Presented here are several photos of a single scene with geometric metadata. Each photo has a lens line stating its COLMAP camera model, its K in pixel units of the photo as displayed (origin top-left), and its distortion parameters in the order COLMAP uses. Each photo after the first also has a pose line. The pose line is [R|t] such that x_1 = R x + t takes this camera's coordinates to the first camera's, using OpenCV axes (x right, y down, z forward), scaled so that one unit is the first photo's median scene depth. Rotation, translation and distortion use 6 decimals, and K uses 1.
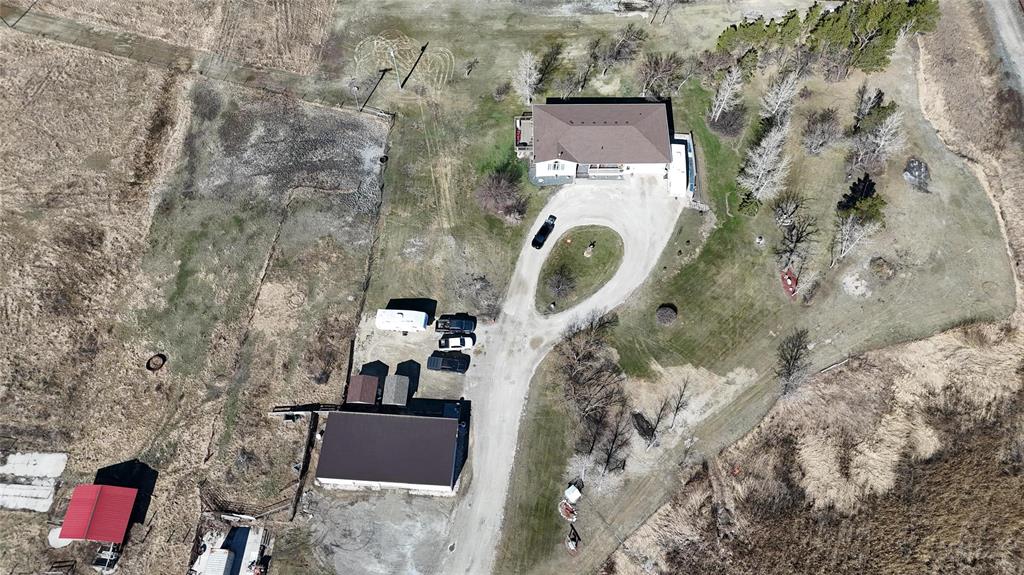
lens RADIAL K [[748.7, 0, 514.6], [0, 748.7, 283.7], [0, 0, 1]] dist [0.081088, -0.075572]
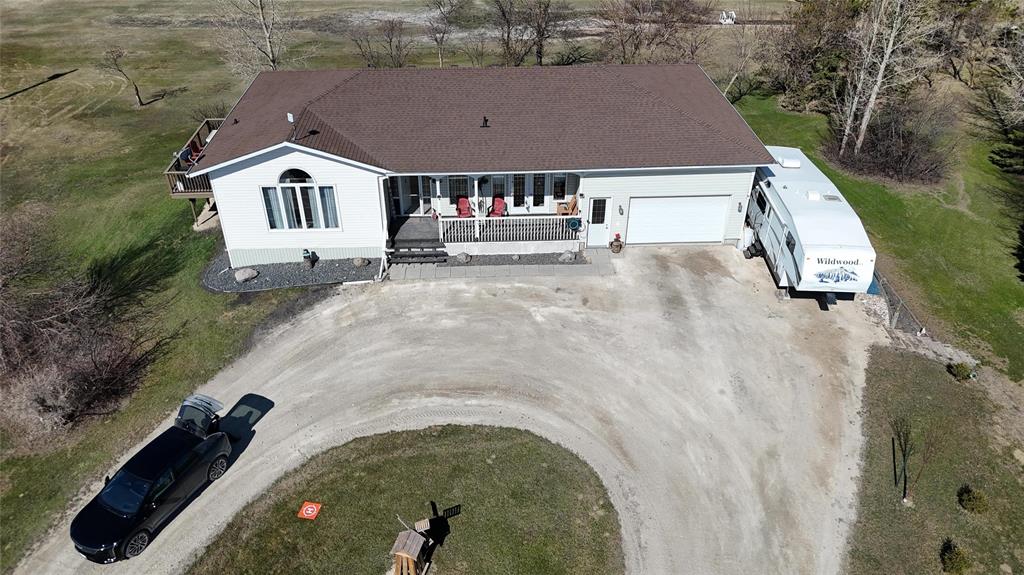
lens RADIAL K [[748.7, 0, 514.6], [0, 748.7, 283.7], [0, 0, 1]] dist [0.081088, -0.075572]
pose [[0.998997, -0.021264, 0.039407, 0.118120], [0.038026, 0.867578, -0.495845, -0.012816], [-0.023645, 0.496846, 0.867516, 0.833388]]
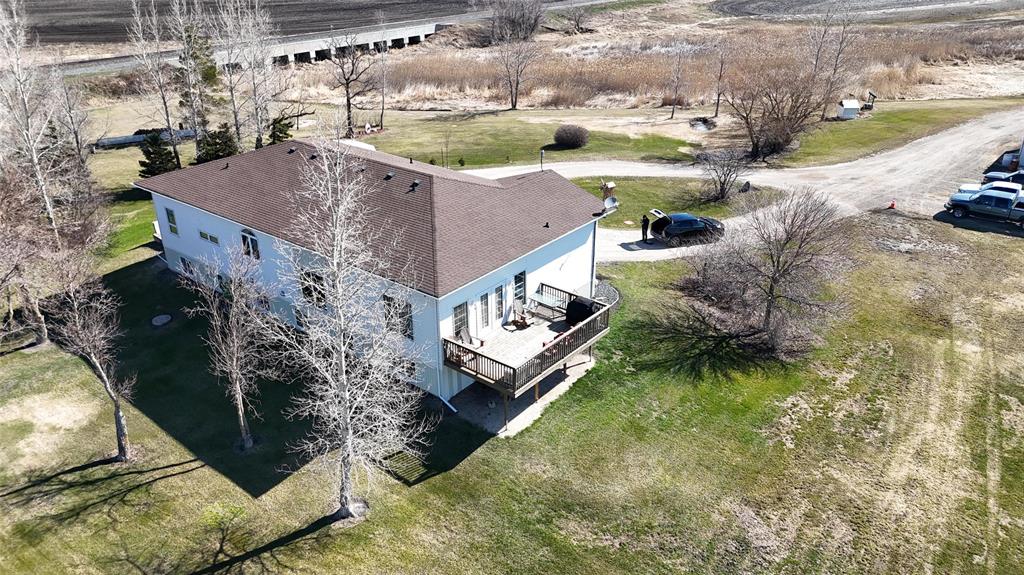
lens RADIAL K [[748.7, 0, 514.6], [0, 748.7, 283.7], [0, 0, 1]] dist [0.081088, -0.075572]
pose [[-0.777579, -0.259934, 0.572543, -0.121717], [0.565482, 0.109087, 0.817514, -0.427606], [-0.274956, 0.959445, 0.062164, 1.045878]]
